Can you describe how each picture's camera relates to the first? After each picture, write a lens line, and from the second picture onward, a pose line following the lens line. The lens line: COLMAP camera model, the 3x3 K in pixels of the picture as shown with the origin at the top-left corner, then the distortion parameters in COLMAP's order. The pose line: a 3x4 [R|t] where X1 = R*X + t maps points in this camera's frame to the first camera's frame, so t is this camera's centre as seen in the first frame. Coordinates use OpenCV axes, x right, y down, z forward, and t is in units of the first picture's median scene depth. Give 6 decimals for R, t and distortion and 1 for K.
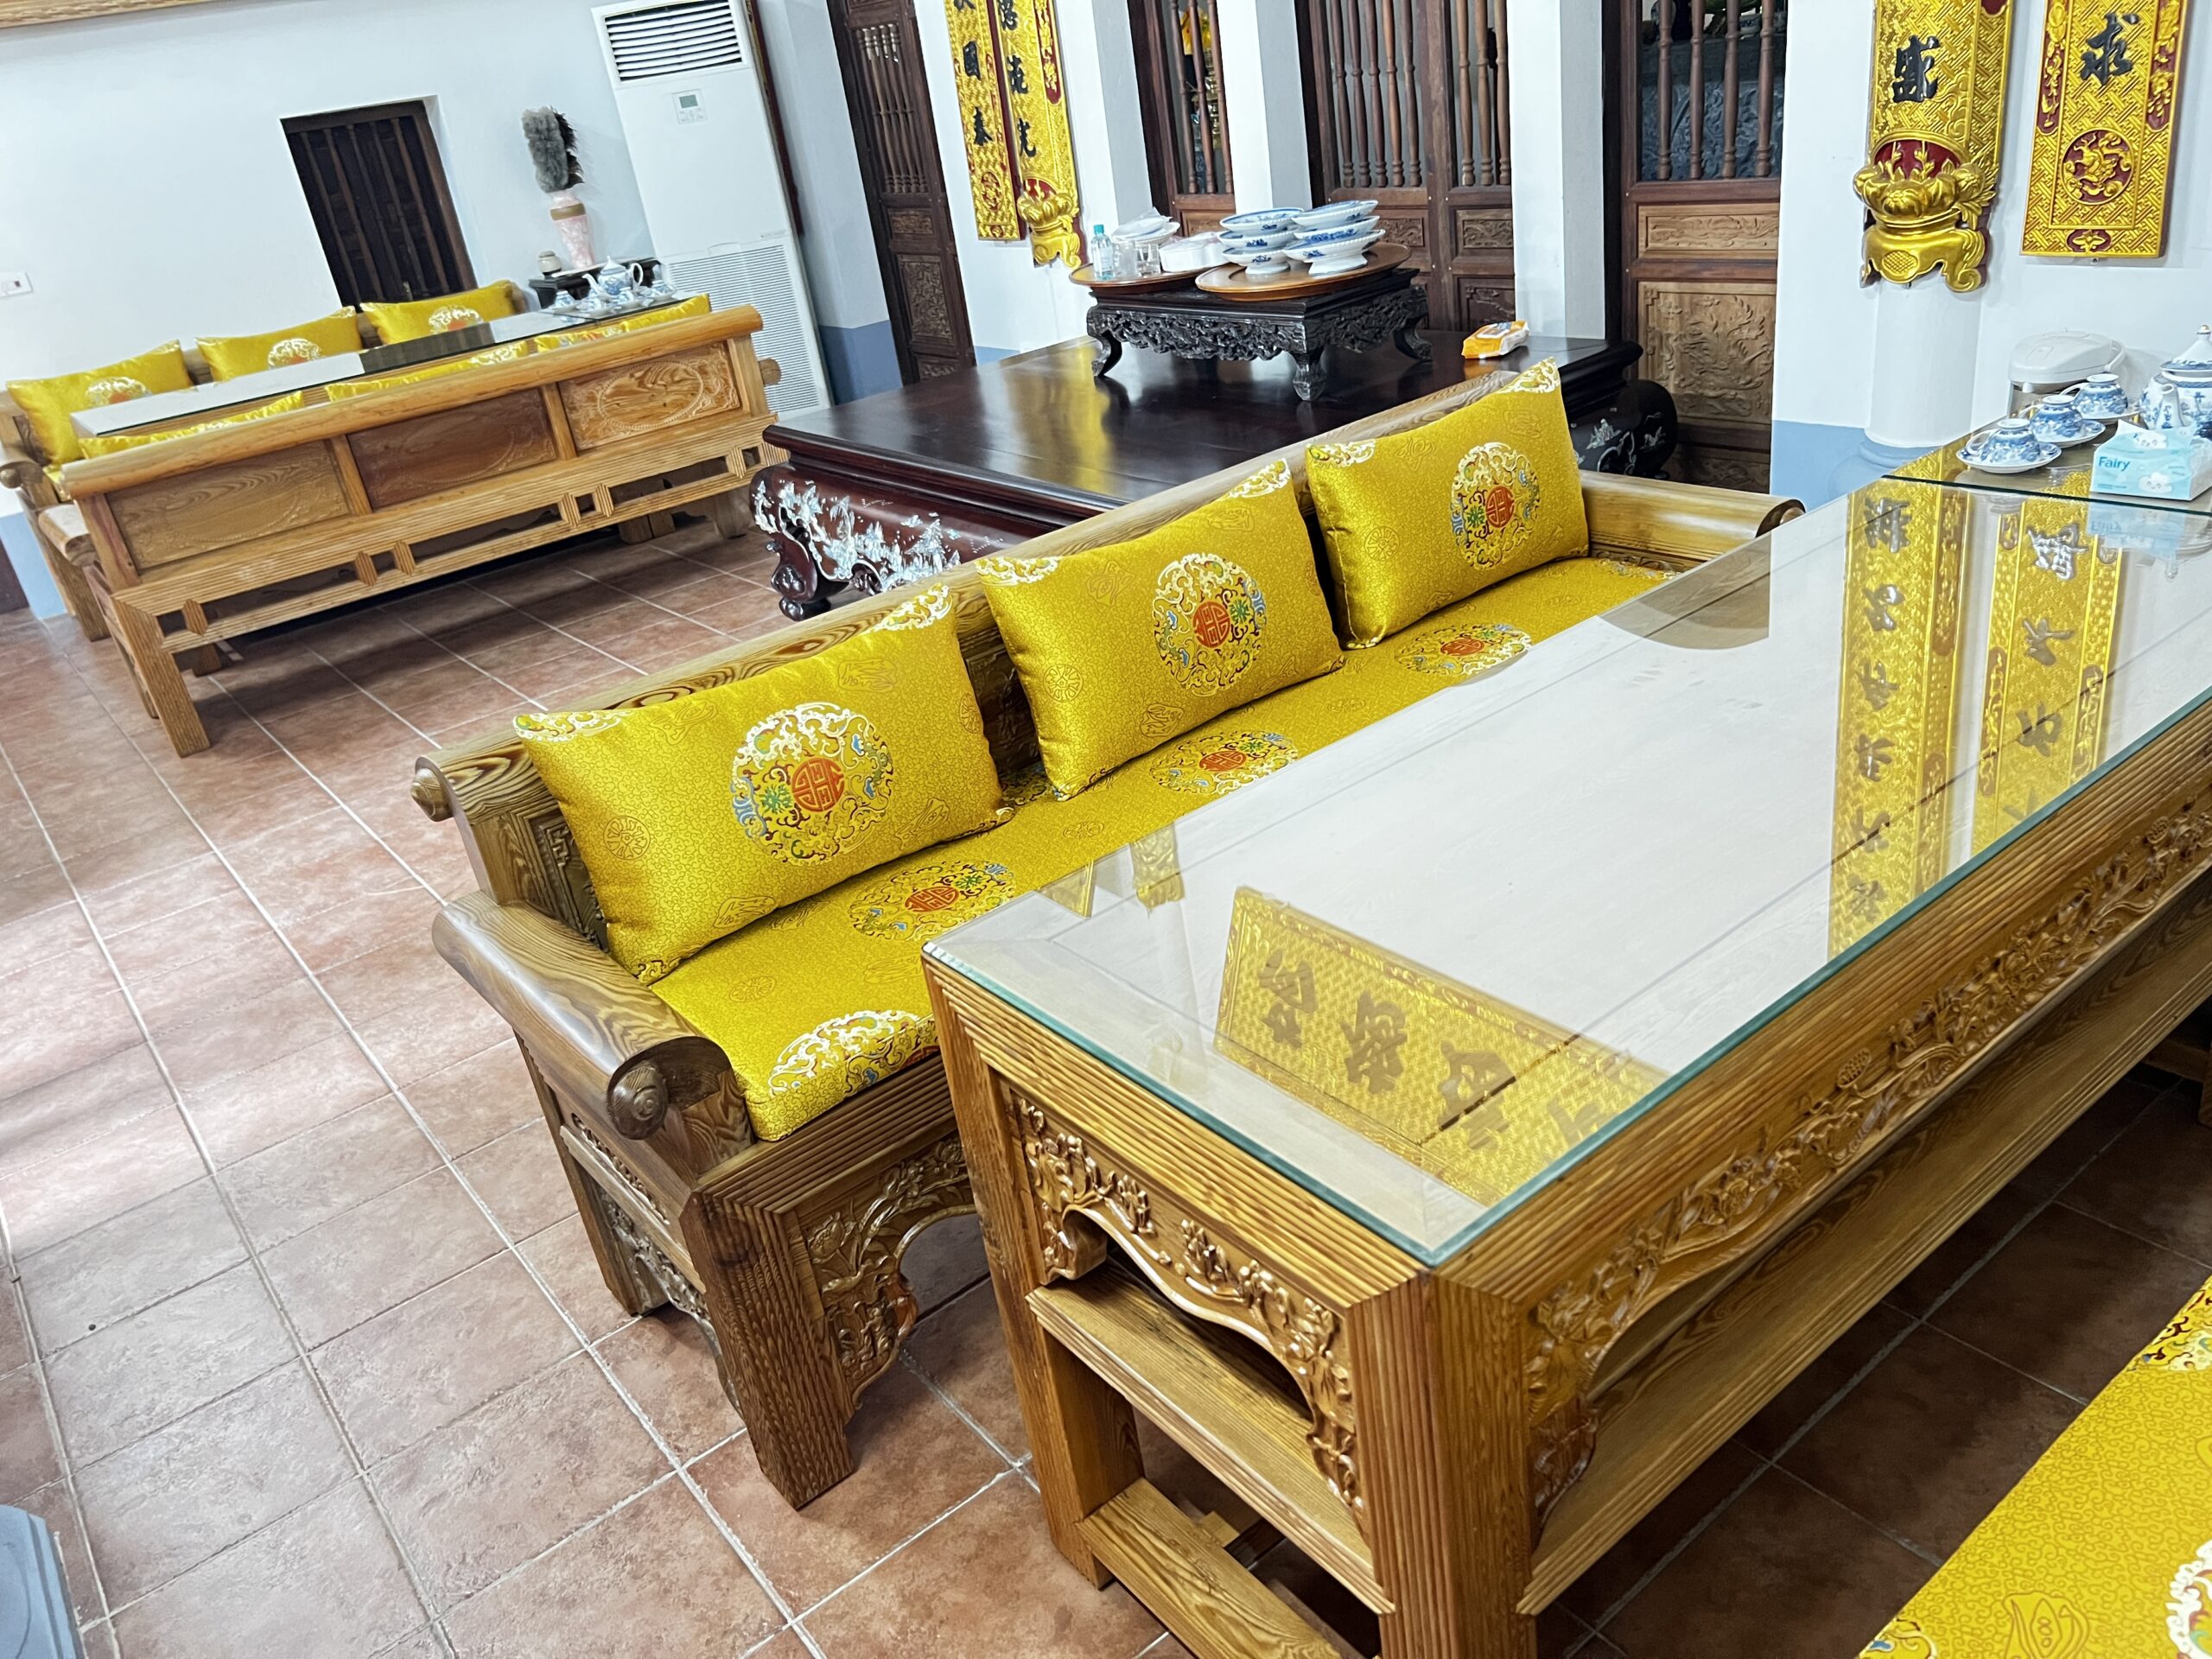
lens RADIAL K [[1668.5, 0, 1112.8], [0, 1668.5, 832.0], [0, 0, 1]] dist [0.015528, -0.032337]
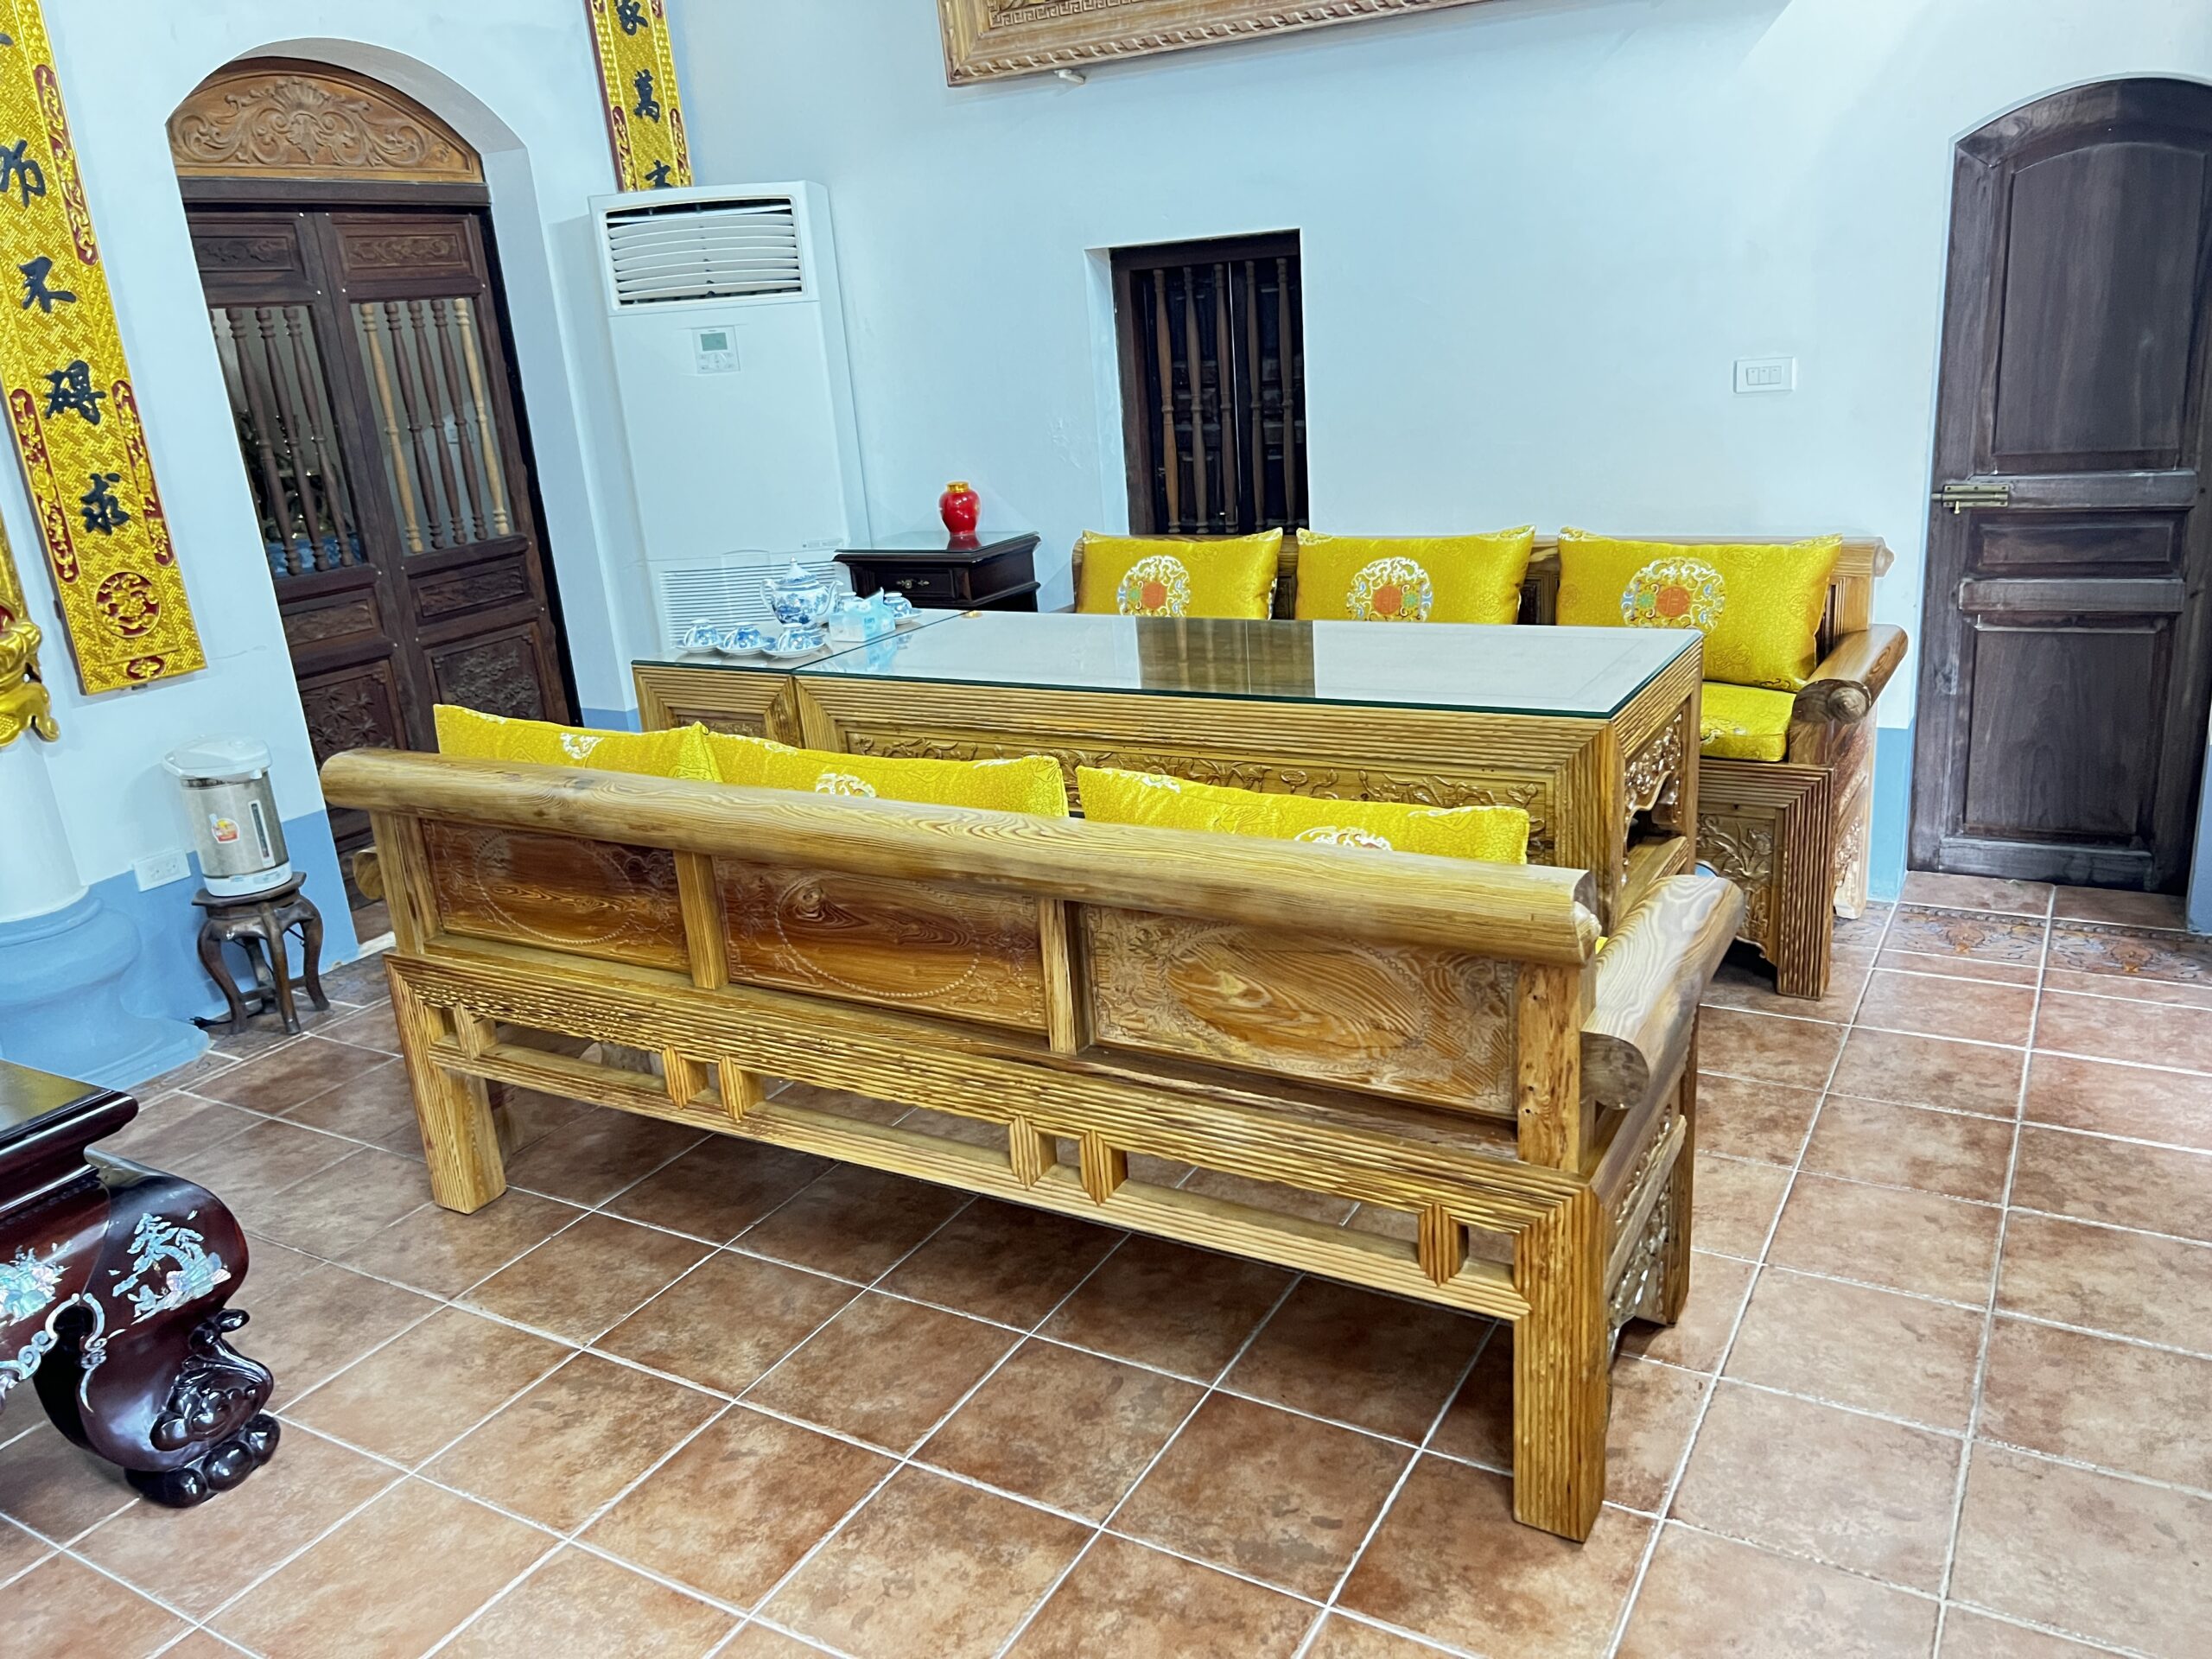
lens RADIAL K [[1668.5, 0, 1112.8], [0, 1668.5, 832.0], [0, 0, 1]] dist [0.015528, -0.032337]
pose [[-0.366533, -0.110062, 0.923872, -0.635577], [0.523505, 0.796485, 0.302579, -0.257294], [-0.769152, 0.594558, -0.234320, 0.798974]]
